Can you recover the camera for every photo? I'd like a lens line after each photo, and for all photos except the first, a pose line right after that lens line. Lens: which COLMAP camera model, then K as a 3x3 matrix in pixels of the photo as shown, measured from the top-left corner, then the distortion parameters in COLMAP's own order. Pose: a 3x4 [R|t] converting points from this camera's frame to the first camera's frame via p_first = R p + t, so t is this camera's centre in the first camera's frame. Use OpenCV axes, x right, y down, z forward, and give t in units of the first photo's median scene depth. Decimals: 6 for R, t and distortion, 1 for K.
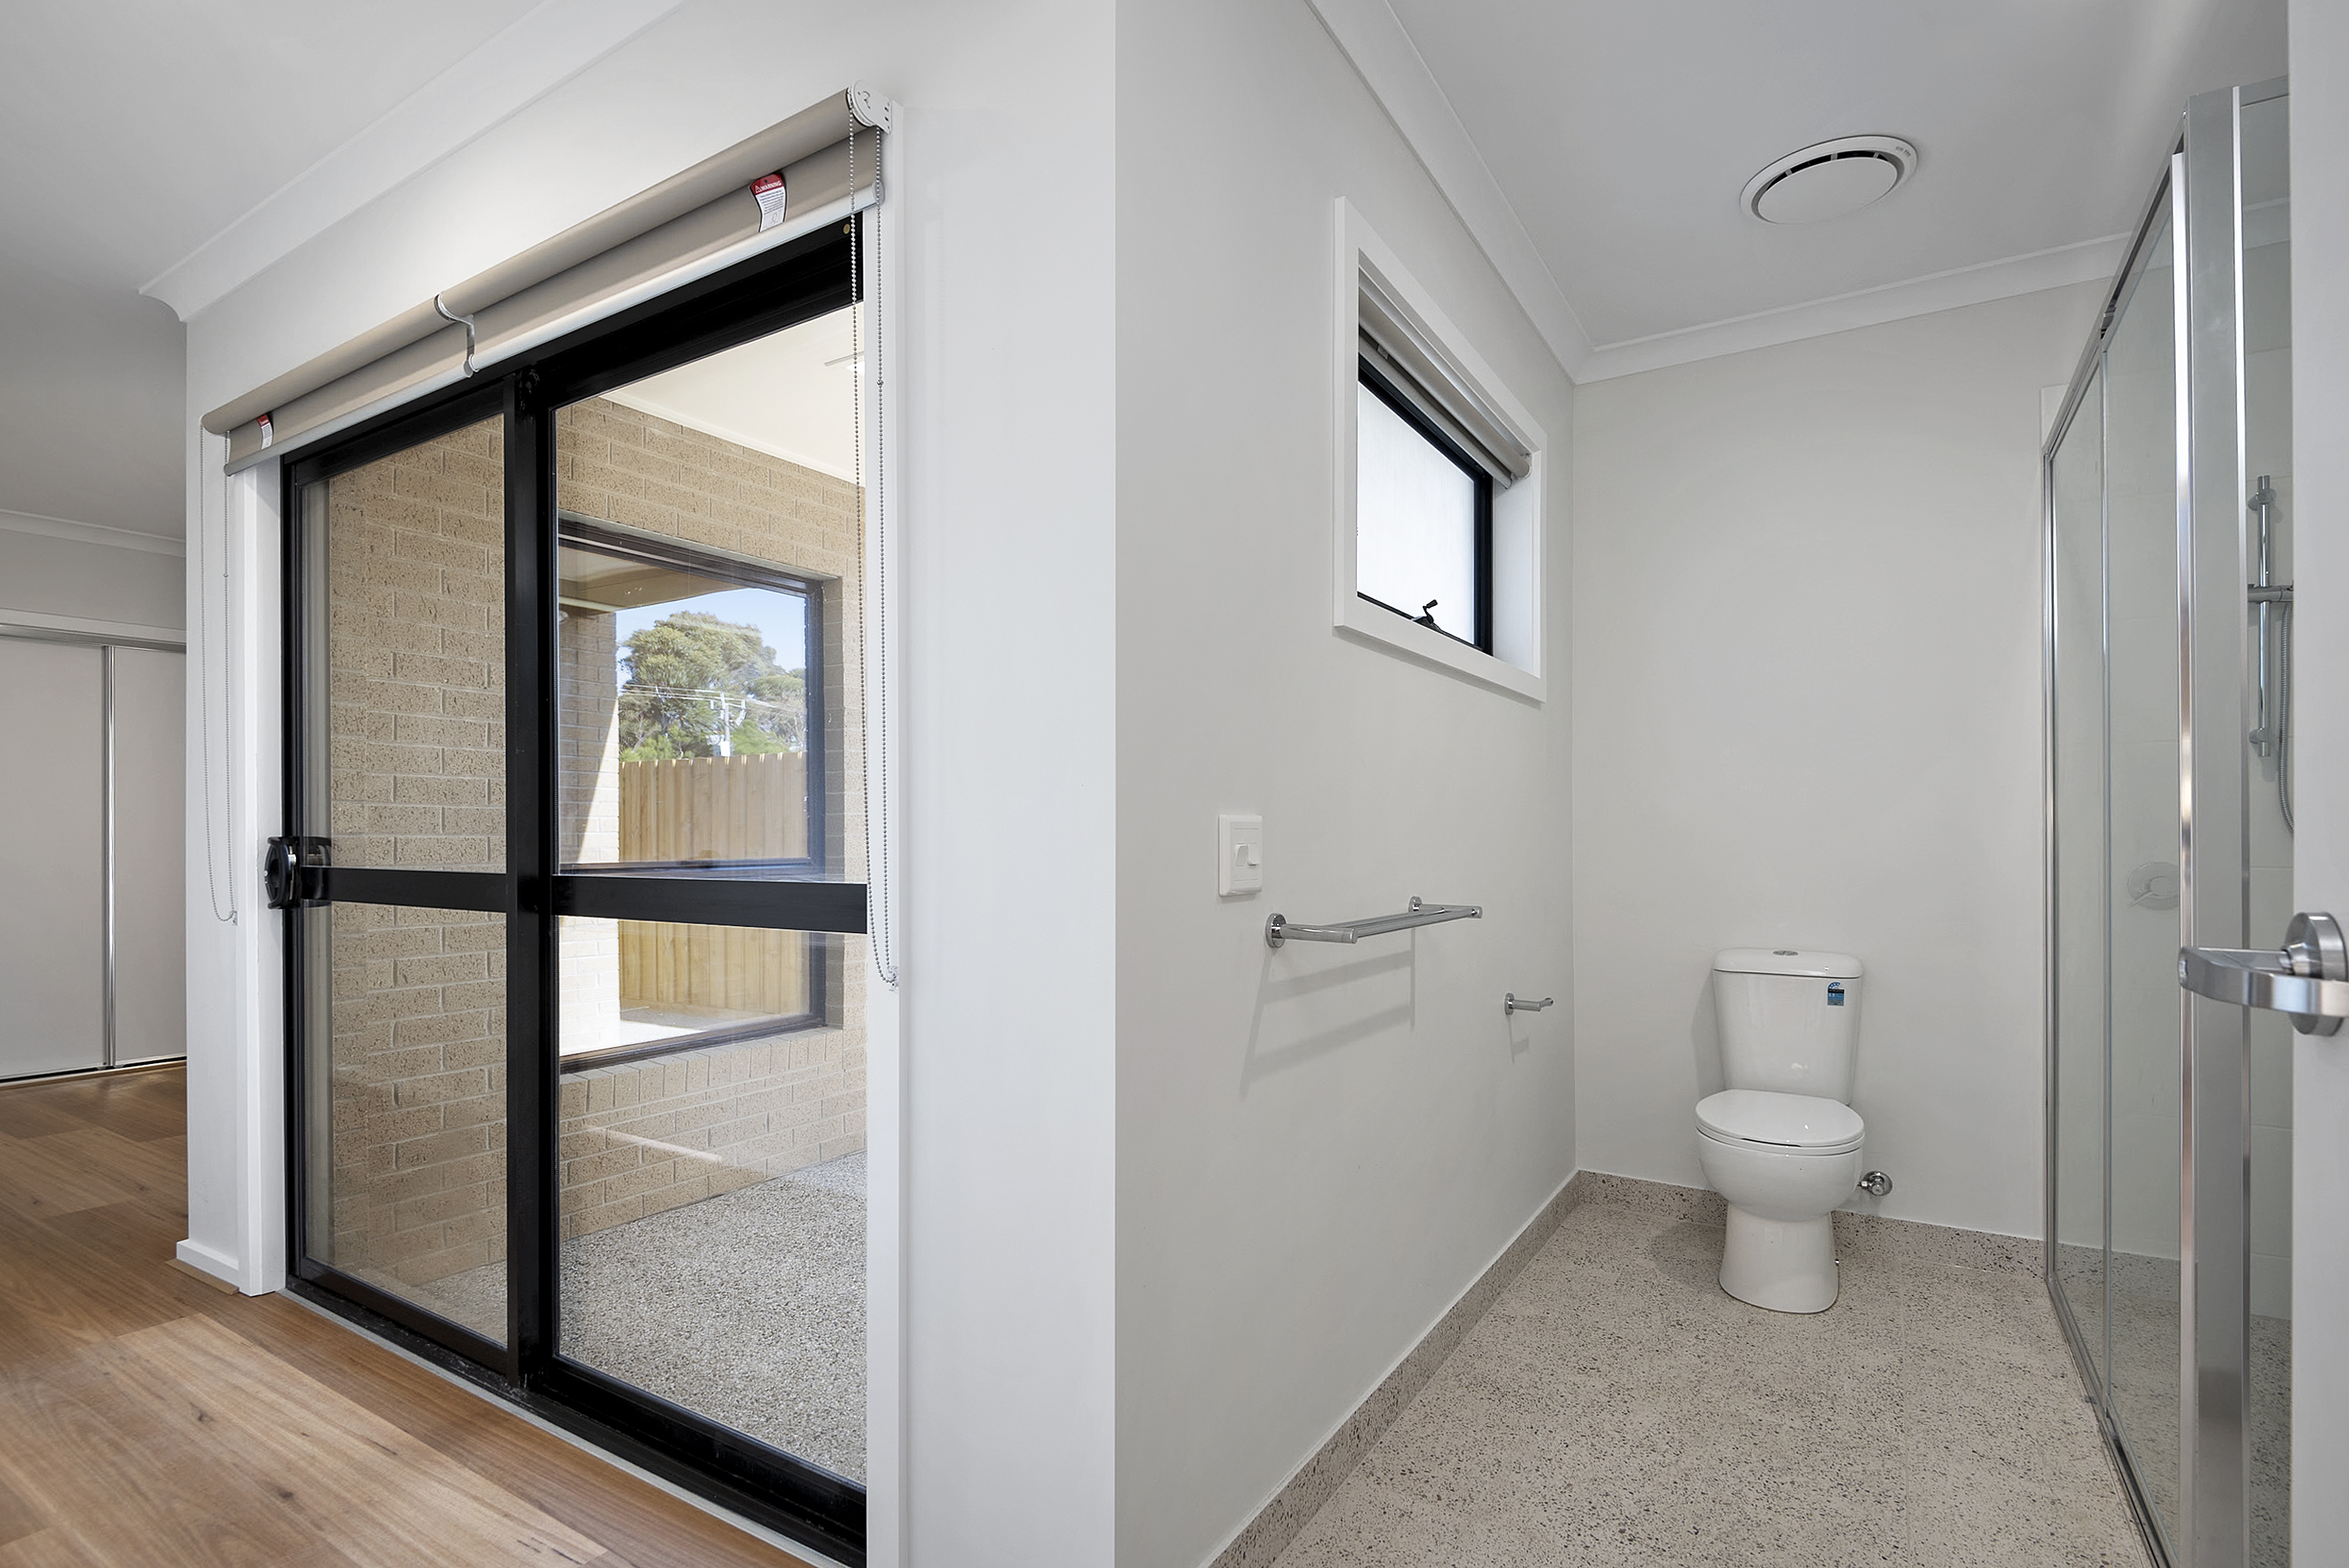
lens RADIAL K [[1130.3, 0, 1176.8], [0, 1130.3, 848.0], [0, 0, 1]] dist [0.001237, 0.000237]
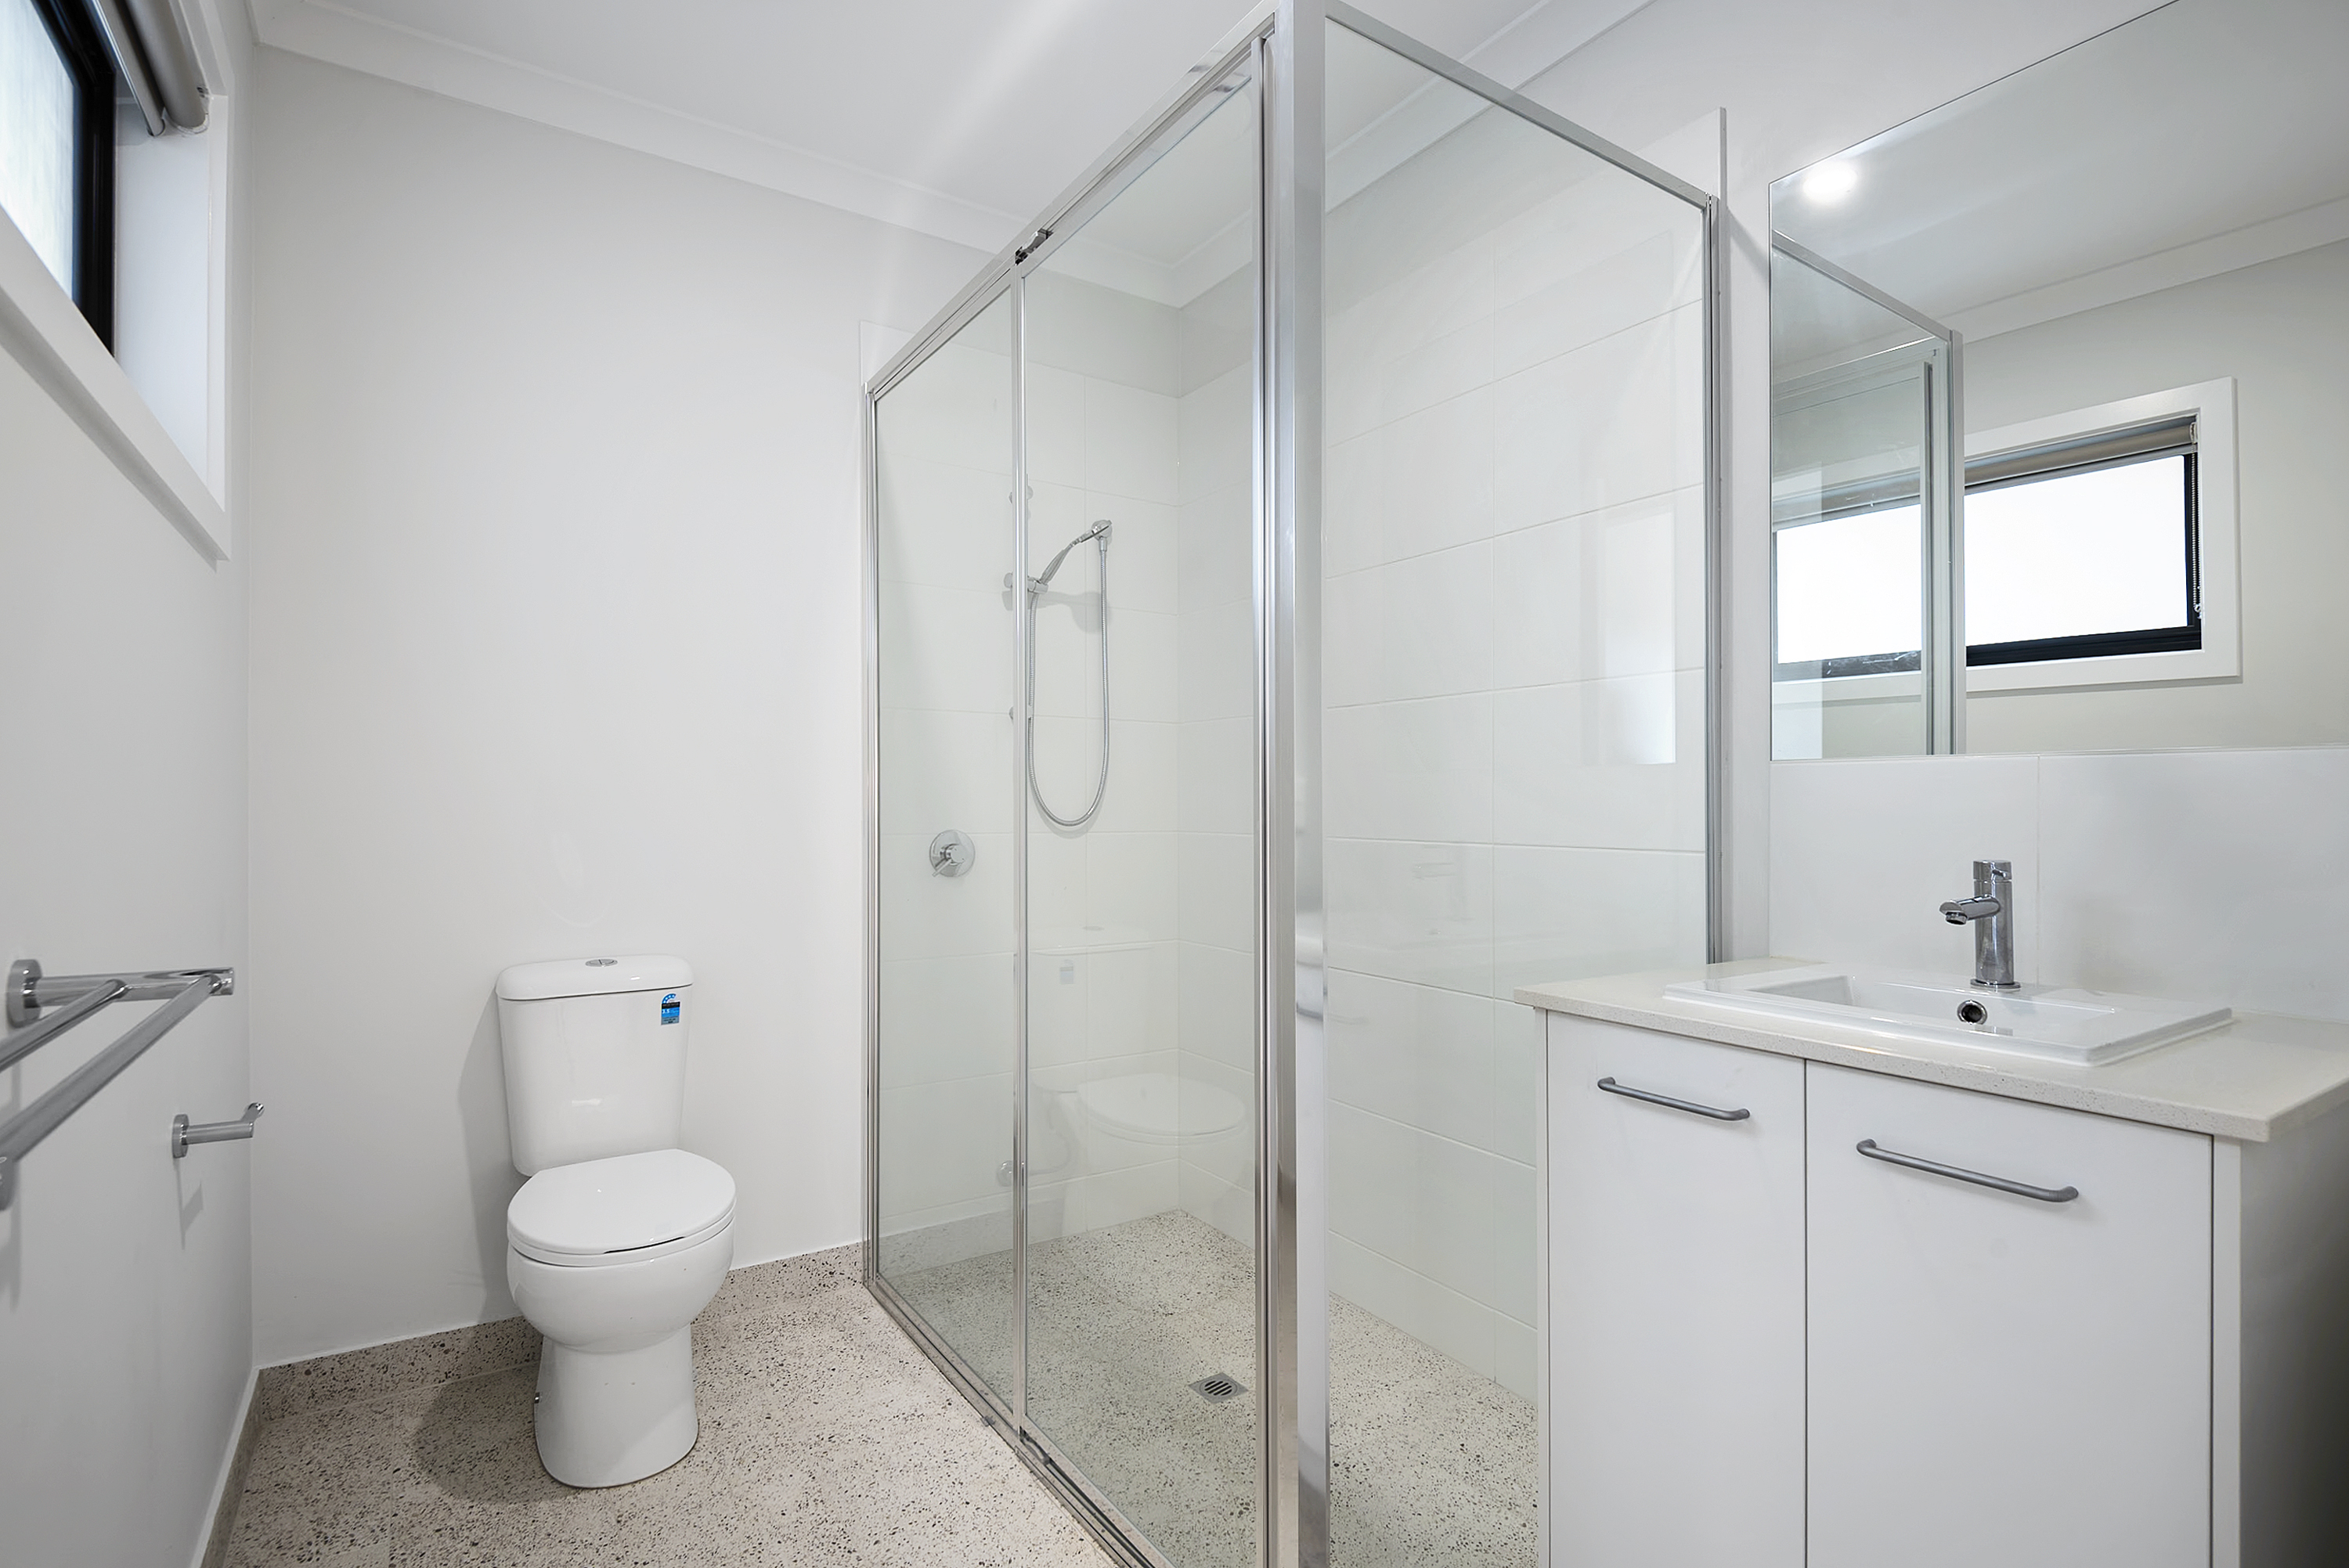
lens RADIAL K [[1144.3, 0, 1171.4], [0, 1144.3, 799.2], [0, 0, 1]] dist [0.002027, -0.013555]
pose [[0.418255, 0.007765, 0.908297, 0.019804], [0.001098, 0.999958, -0.009054, -0.005391], [-0.908329, 0.004784, 0.418229, 0.367581]]
